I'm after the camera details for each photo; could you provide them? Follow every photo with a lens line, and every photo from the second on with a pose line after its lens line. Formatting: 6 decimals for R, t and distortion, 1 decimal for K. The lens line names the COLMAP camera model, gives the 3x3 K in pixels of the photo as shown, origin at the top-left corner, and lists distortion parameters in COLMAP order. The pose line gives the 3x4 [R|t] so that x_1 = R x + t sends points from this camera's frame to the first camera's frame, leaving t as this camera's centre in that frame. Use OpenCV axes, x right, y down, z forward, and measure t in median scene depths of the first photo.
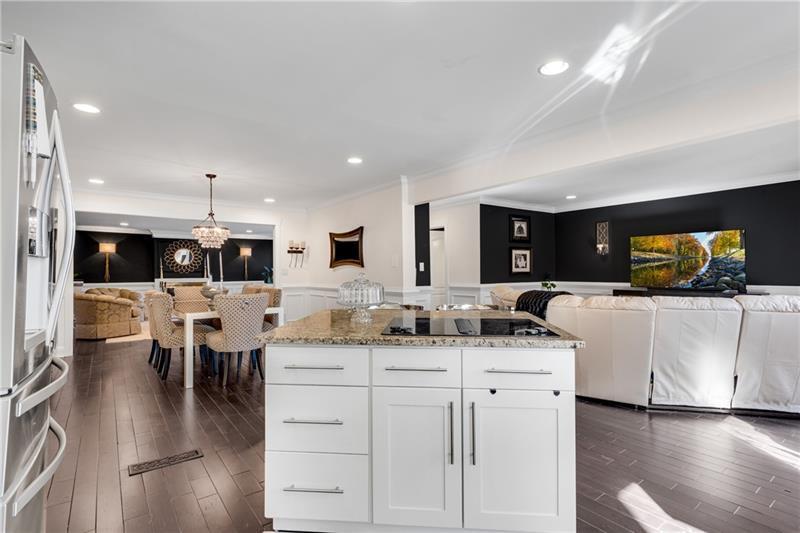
lens RADIAL K [[395.3, 0, 401.0], [0, 395.3, 270.3], [0, 0, 1]] dist [0.028313, 0.000209]
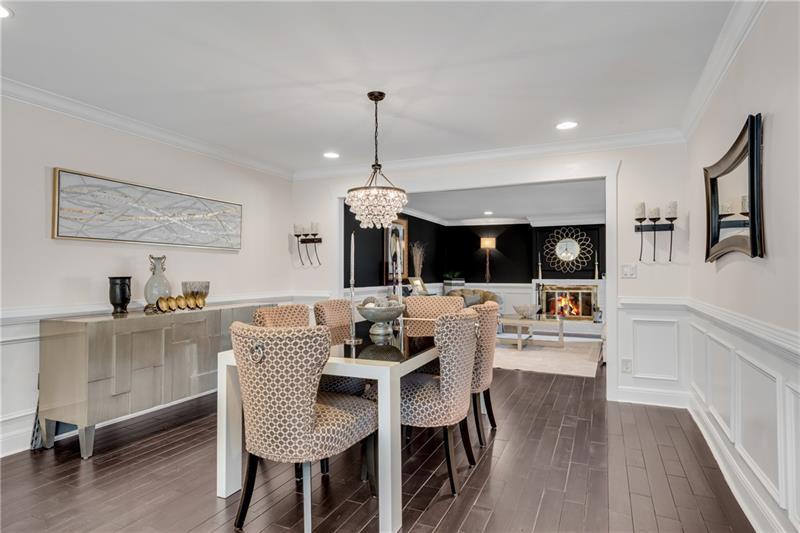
lens RADIAL K [[450.6, 0, 400.0], [0, 450.6, 266.5], [0, 0, 1]] dist [0.002179, -0.000399]
pose [[0.479915, -0.007237, -0.877285, 0.037729], [0.005071, 0.999972, -0.005475, -0.000331], [0.877300, -0.001821, 0.479939, 0.365572]]
